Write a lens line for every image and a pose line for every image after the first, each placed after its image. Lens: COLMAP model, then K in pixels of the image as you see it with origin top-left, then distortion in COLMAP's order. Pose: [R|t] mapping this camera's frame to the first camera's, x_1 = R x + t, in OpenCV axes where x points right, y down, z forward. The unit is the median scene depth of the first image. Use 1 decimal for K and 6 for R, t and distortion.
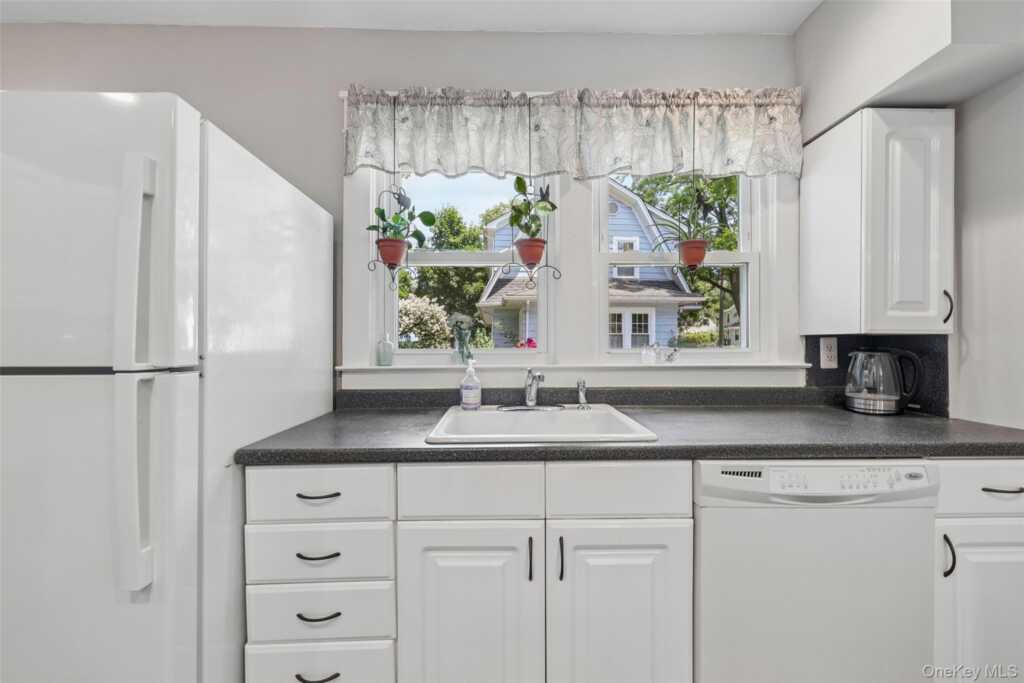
lens RADIAL K [[413.3, 0, 508.8], [0, 413.3, 340.1], [0, 0, 1]] dist [0.002043, -0.000096]
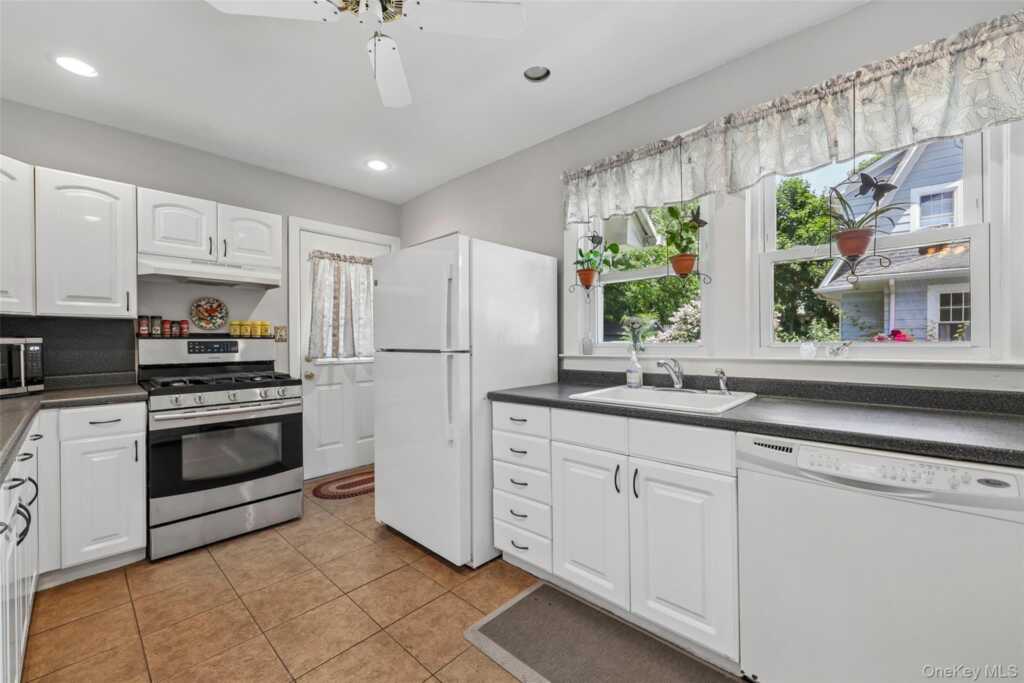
lens RADIAL K [[405.6, 0, 506.0], [0, 405.6, 342.0], [0, 0, 1]] dist [-0.001068, 0.000380]
pose [[0.708976, -0.001995, -0.705230, 0.531559], [0.014329, 0.999830, 0.011576, -0.003662], [0.705087, -0.018312, 0.708884, -0.234066]]
